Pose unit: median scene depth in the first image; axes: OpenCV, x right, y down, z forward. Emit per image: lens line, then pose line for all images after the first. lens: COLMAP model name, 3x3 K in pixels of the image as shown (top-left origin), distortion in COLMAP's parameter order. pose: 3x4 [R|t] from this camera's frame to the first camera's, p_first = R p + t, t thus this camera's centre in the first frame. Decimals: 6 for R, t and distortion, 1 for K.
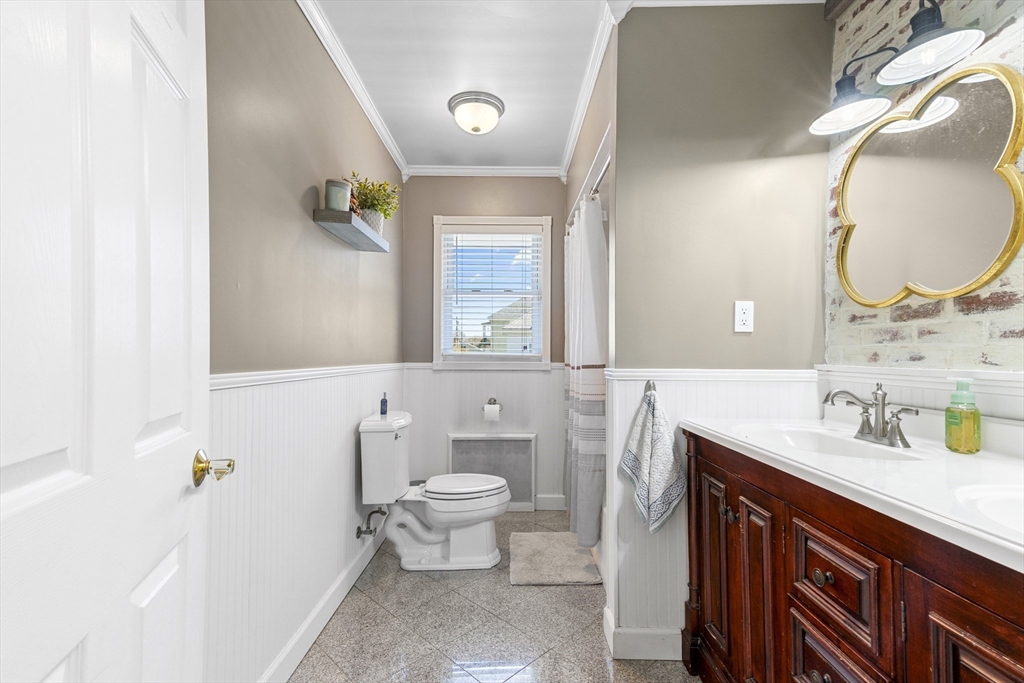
lens RADIAL K [[462.6, 0, 509.2], [0, 462.6, 344.1], [0, 0, 1]] dist [0.057499, -0.010567]
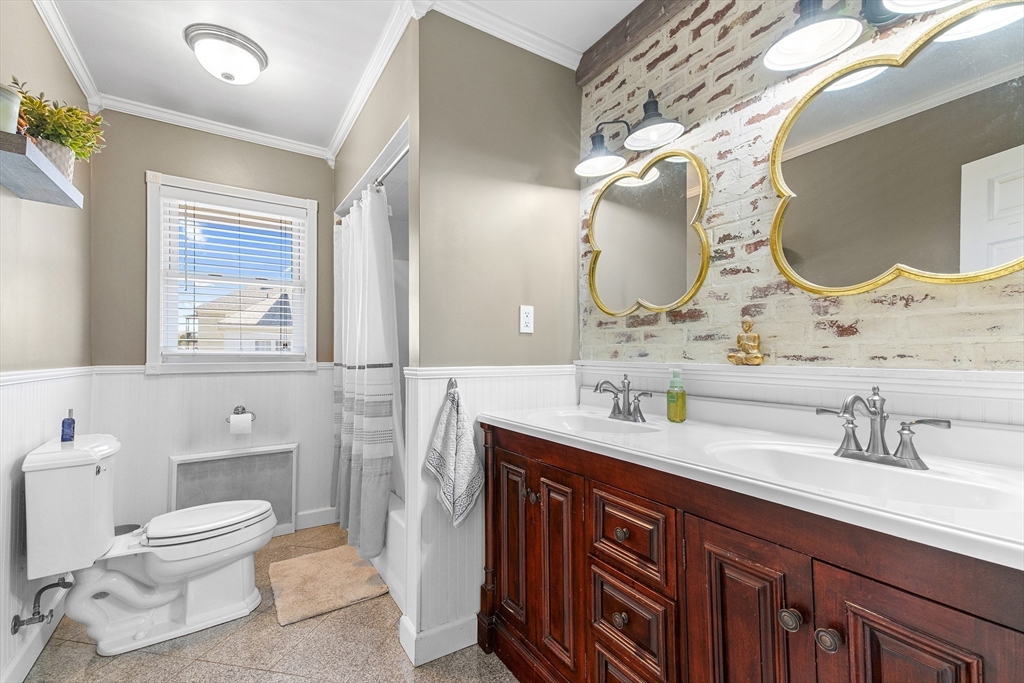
lens RADIAL K [[454.5, 0, 510.7], [0, 454.5, 339.3], [0, 0, 1]] dist [0.054709, -0.011098]
pose [[0.849788, 0.013518, 0.526951, -0.121070], [-0.009472, 0.999901, -0.010375, 0.001846], [-0.527039, 0.003825, 0.849832, 0.081962]]
